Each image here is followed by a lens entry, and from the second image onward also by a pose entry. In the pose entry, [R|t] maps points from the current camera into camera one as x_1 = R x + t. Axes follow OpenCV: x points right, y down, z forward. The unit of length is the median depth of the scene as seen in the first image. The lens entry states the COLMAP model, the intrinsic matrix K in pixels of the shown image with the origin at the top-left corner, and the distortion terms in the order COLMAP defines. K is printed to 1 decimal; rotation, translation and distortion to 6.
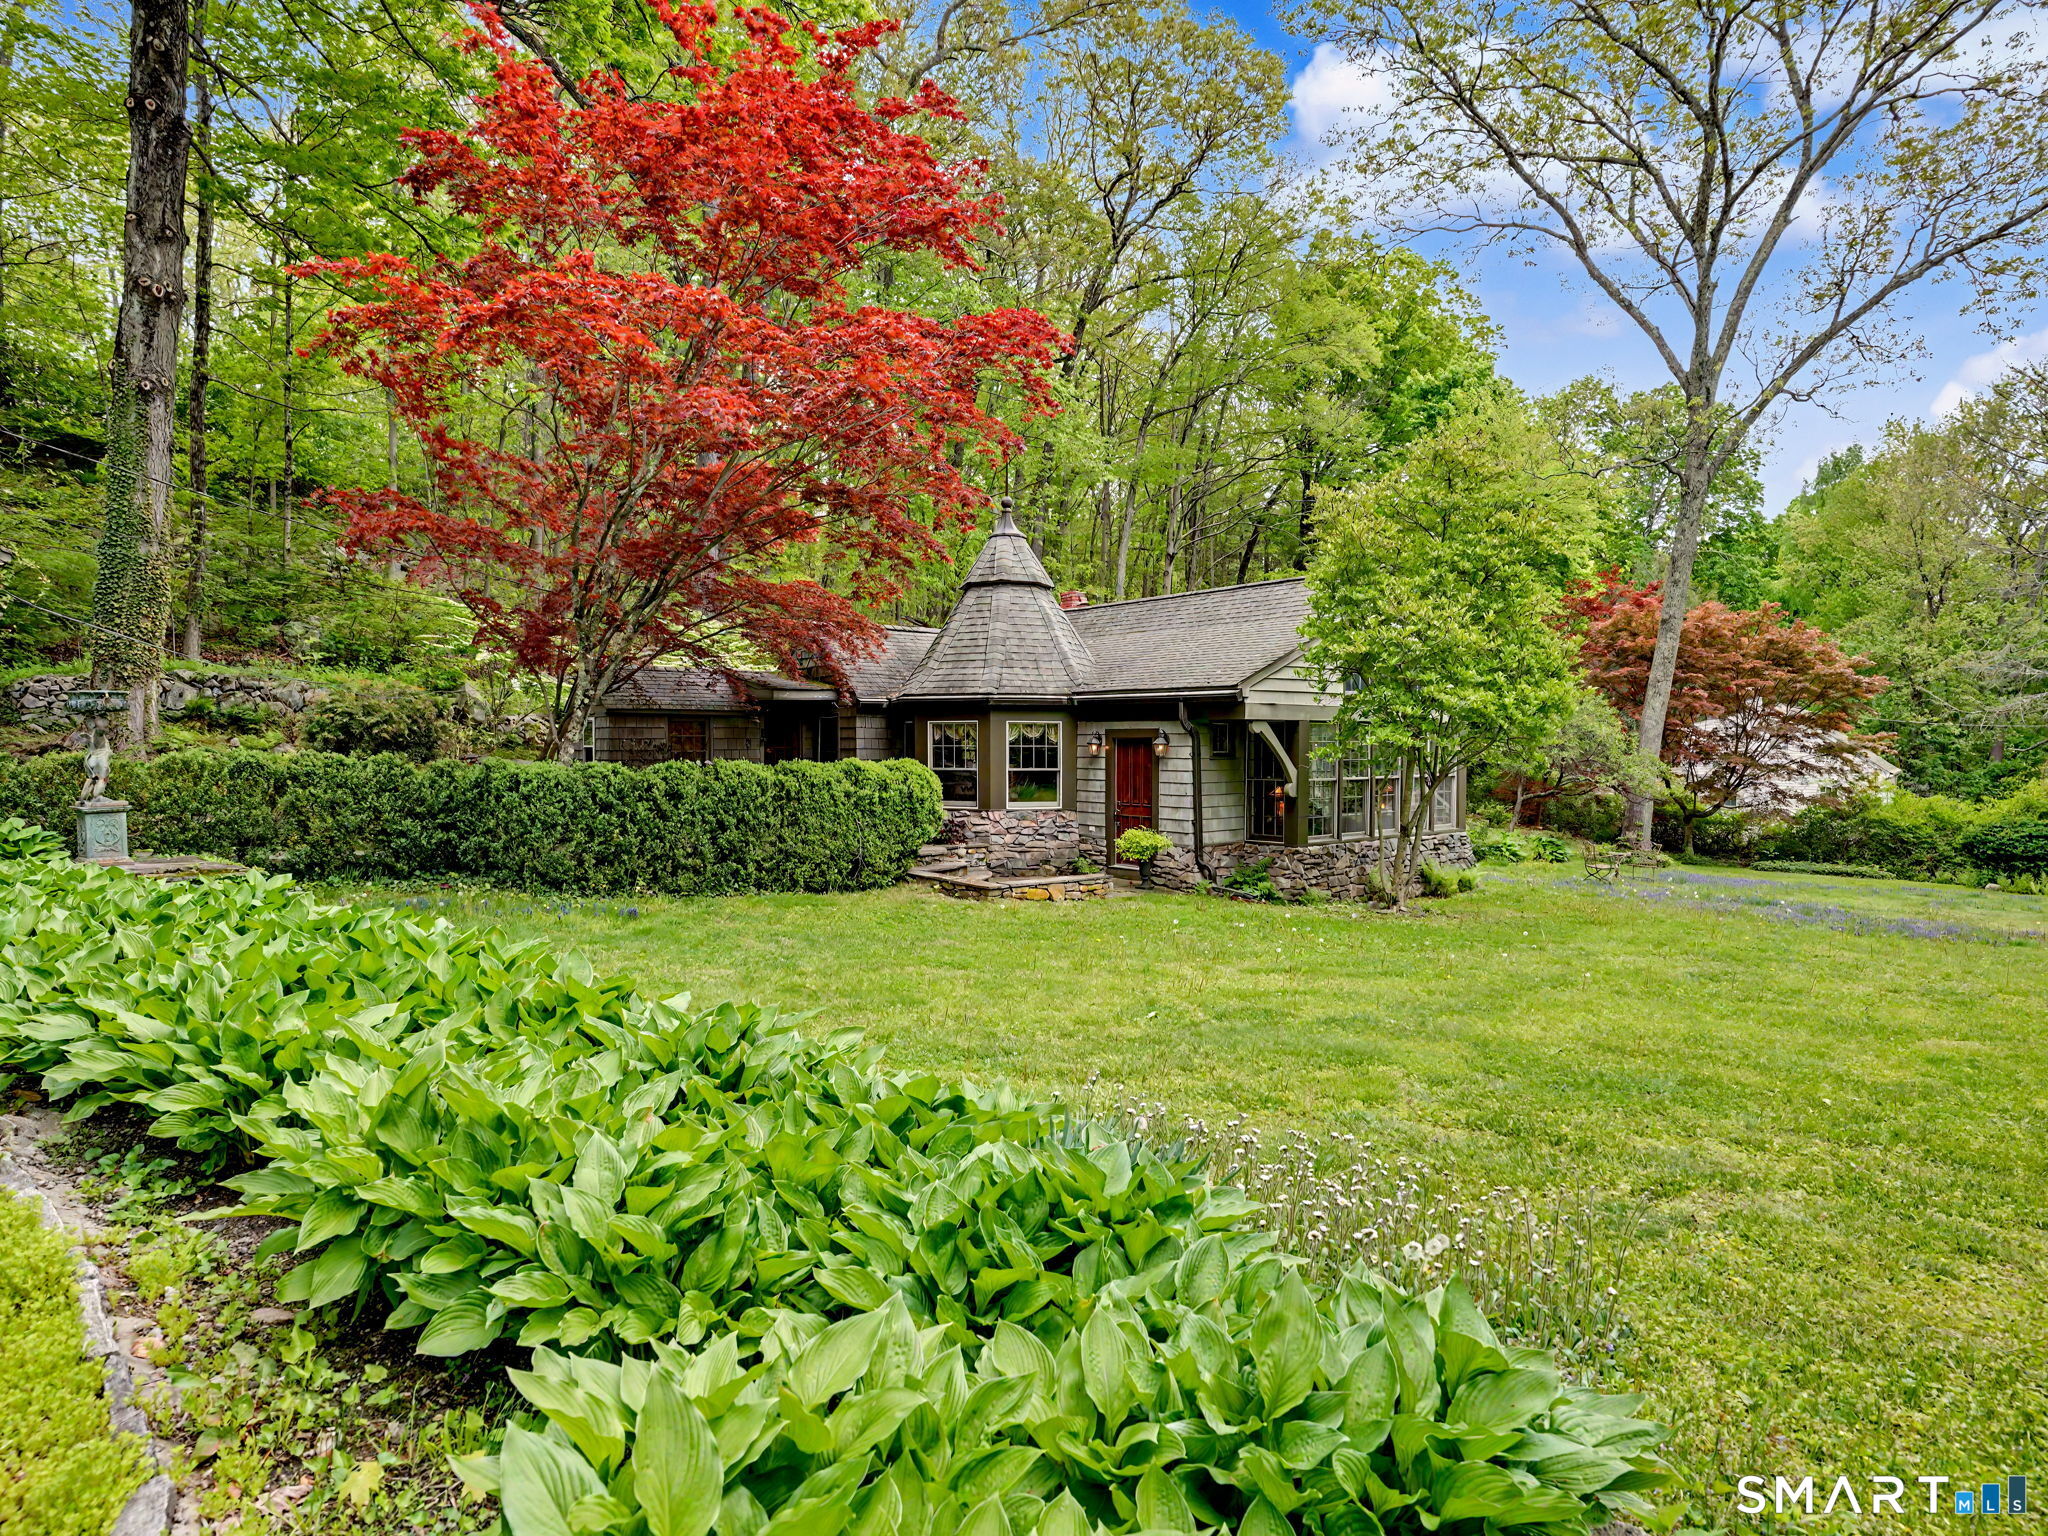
lens RADIAL K [[1123.8, 0, 1015.7], [0, 1123.8, 782.8], [0, 0, 1]] dist [-0.084676, 0.042710]
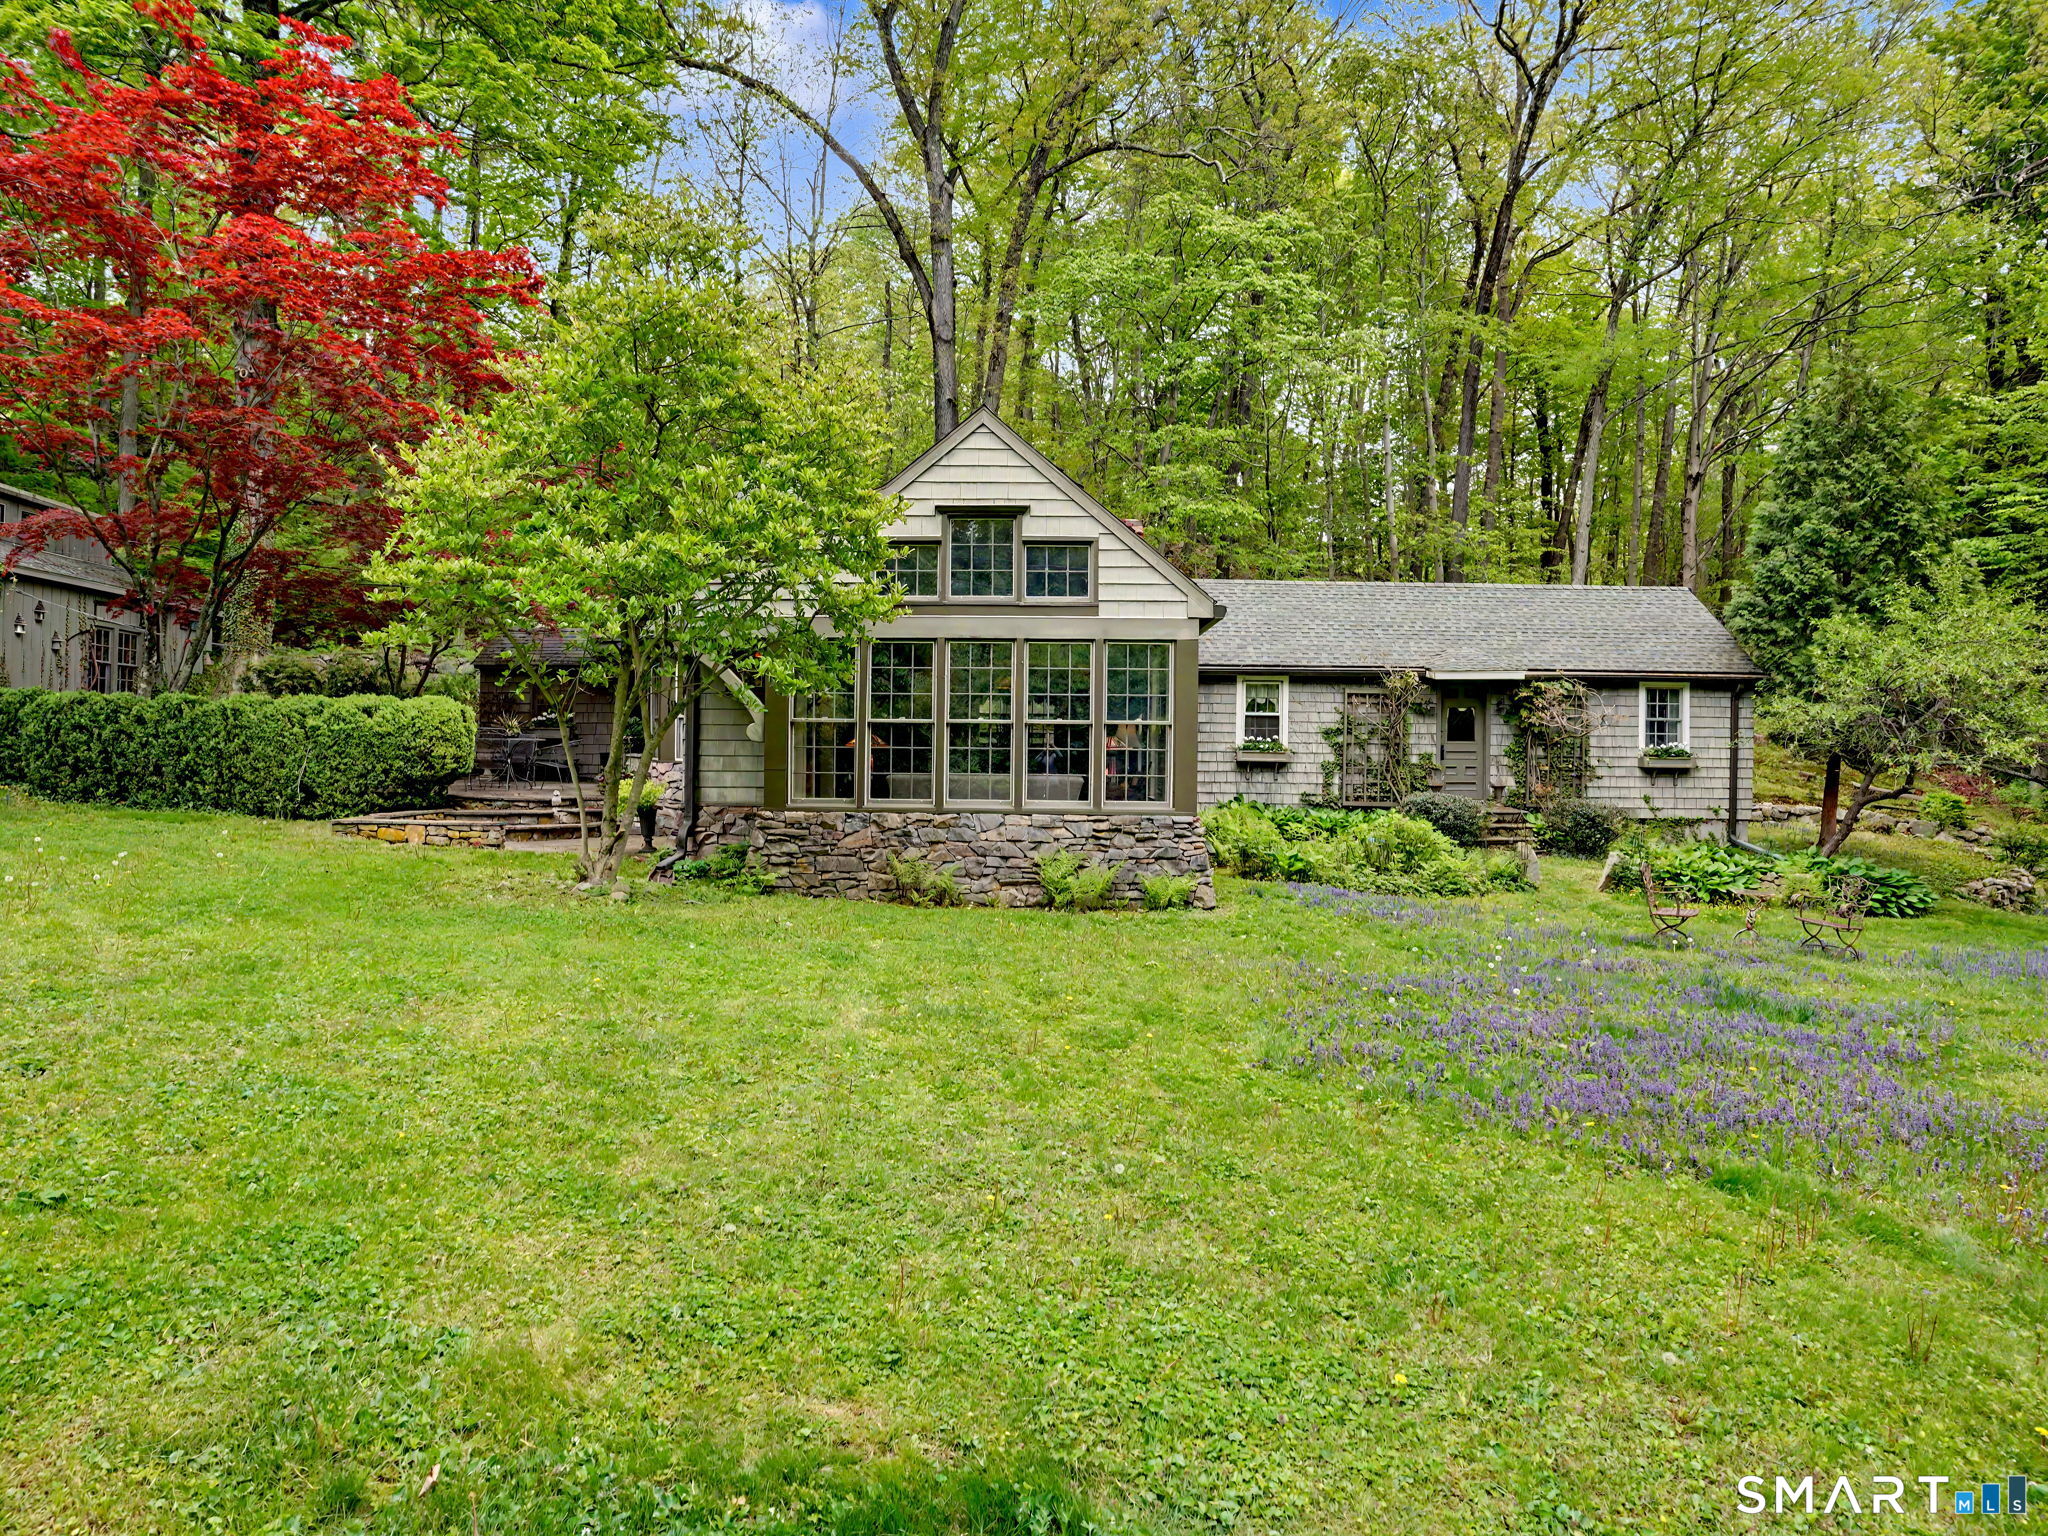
lens RADIAL K [[1145.0, 0, 948.1], [0, 1145.0, 764.5], [0, 0, 1]] dist [-0.090008, 0.039371]
pose [[0.771100, 0.018564, -0.636443, 0.747488], [-0.035932, 0.999251, -0.014387, 0.031252], [0.635699, 0.033963, 0.771189, 0.455359]]
